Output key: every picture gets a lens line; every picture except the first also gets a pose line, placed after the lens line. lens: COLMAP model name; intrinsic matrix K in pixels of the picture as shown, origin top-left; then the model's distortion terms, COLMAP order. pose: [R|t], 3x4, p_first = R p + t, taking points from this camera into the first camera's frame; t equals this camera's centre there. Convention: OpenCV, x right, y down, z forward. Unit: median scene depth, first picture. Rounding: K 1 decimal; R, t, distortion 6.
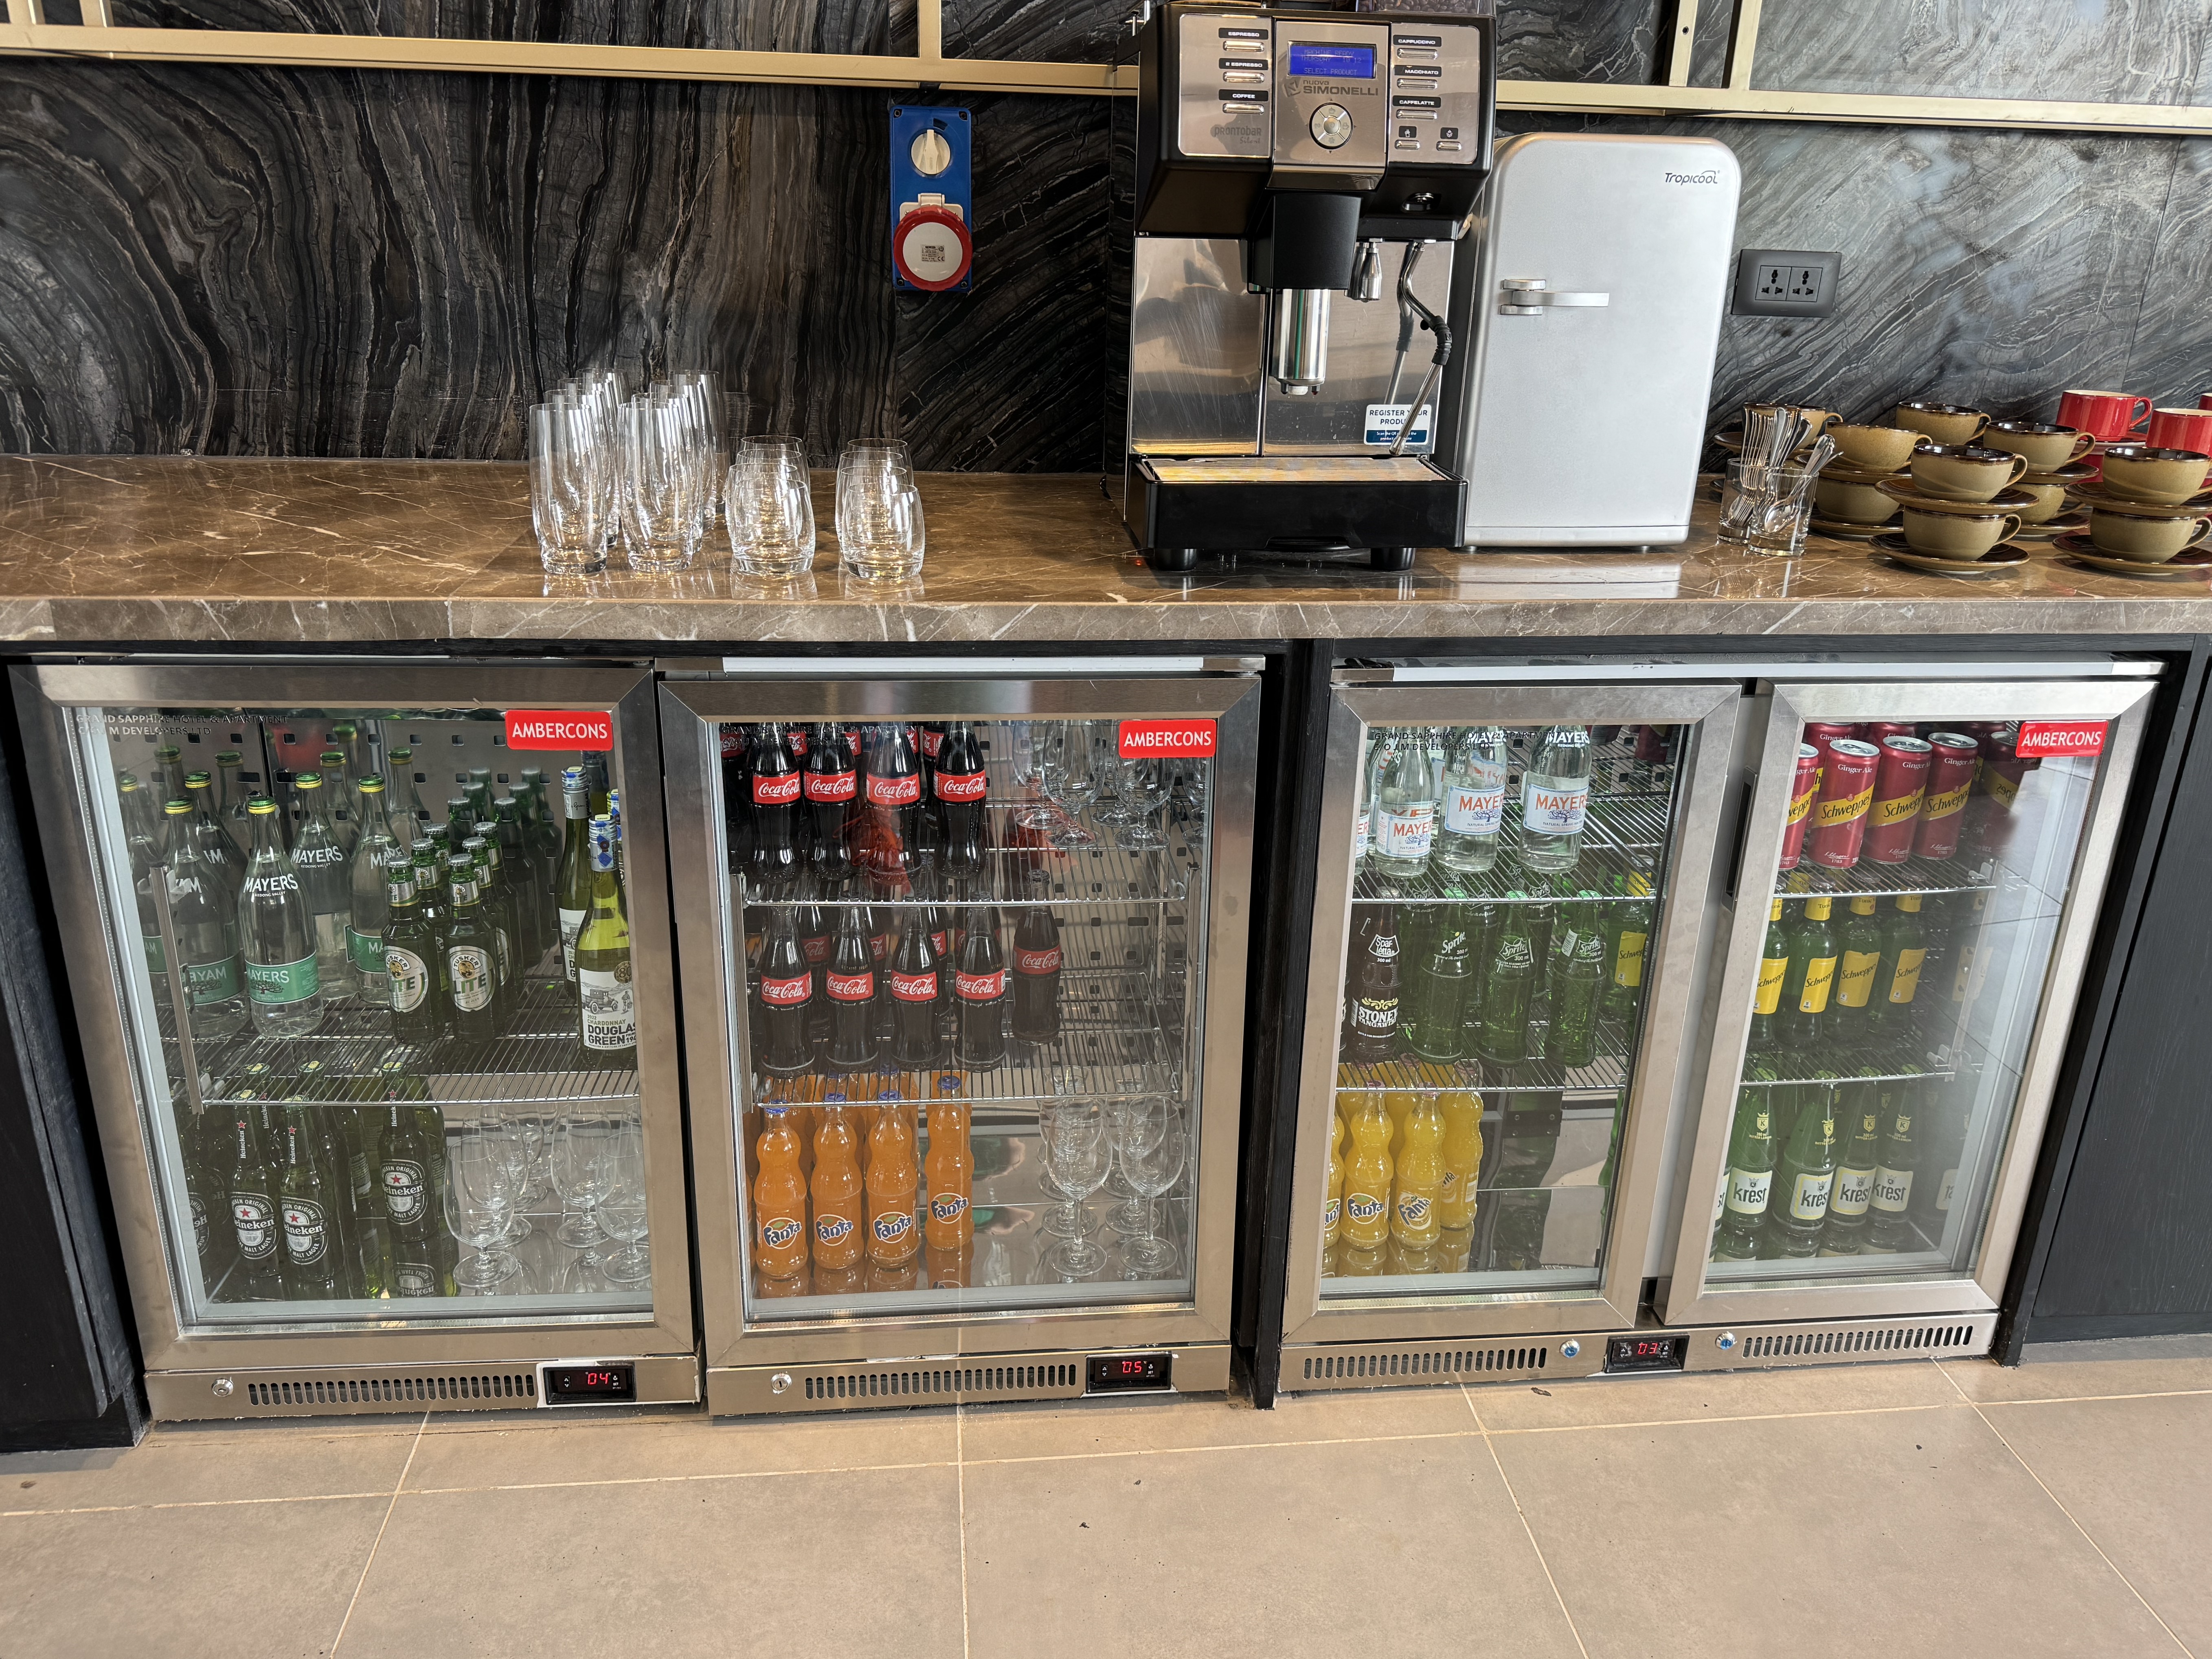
lens RADIAL K [[1690.0, 0, 1108.3], [0, 1690.0, 829.3], [0, 0, 1]] dist [-0.002648, -0.007275]
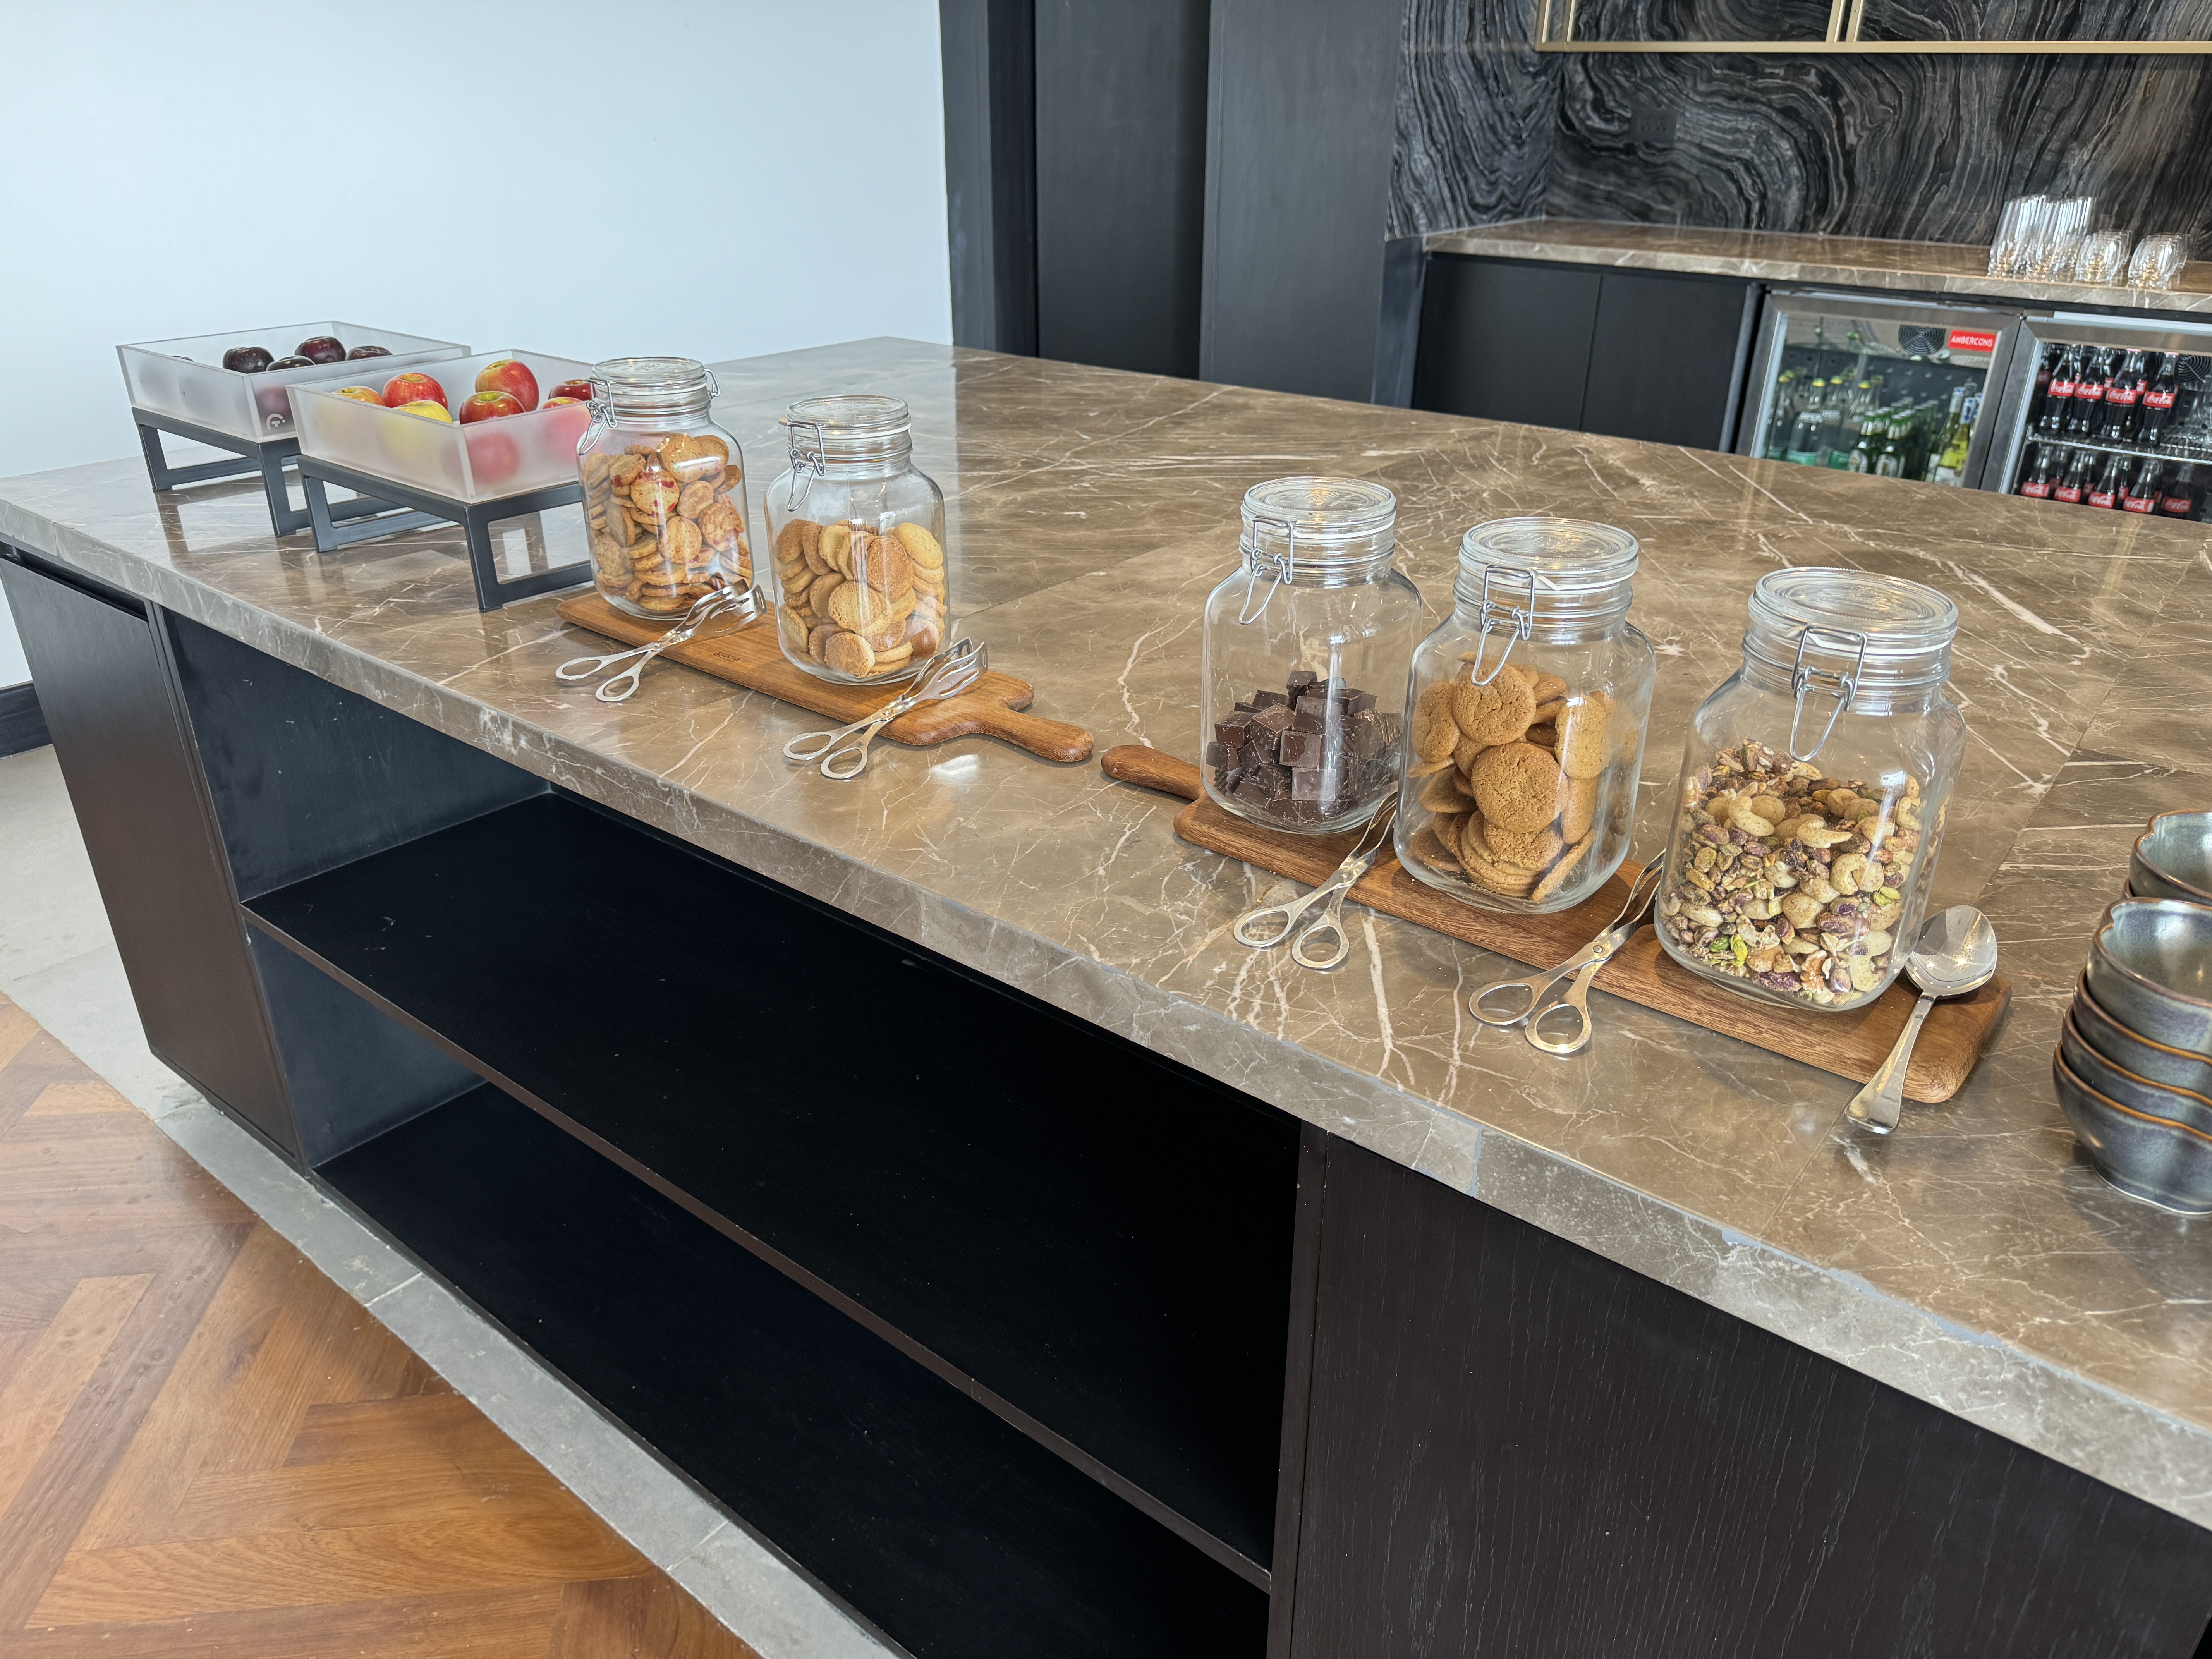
lens RADIAL K [[1572.2, 0, 1101.0], [0, 1572.2, 835.2], [0, 0, 1]] dist [0.001906, 0.000961]
pose [[0.707530, 0.290151, -0.644371, 0.362251], [-0.239100, 0.956335, 0.168088, 0.430038], [0.665006, 0.035142, 0.746011, -1.194737]]
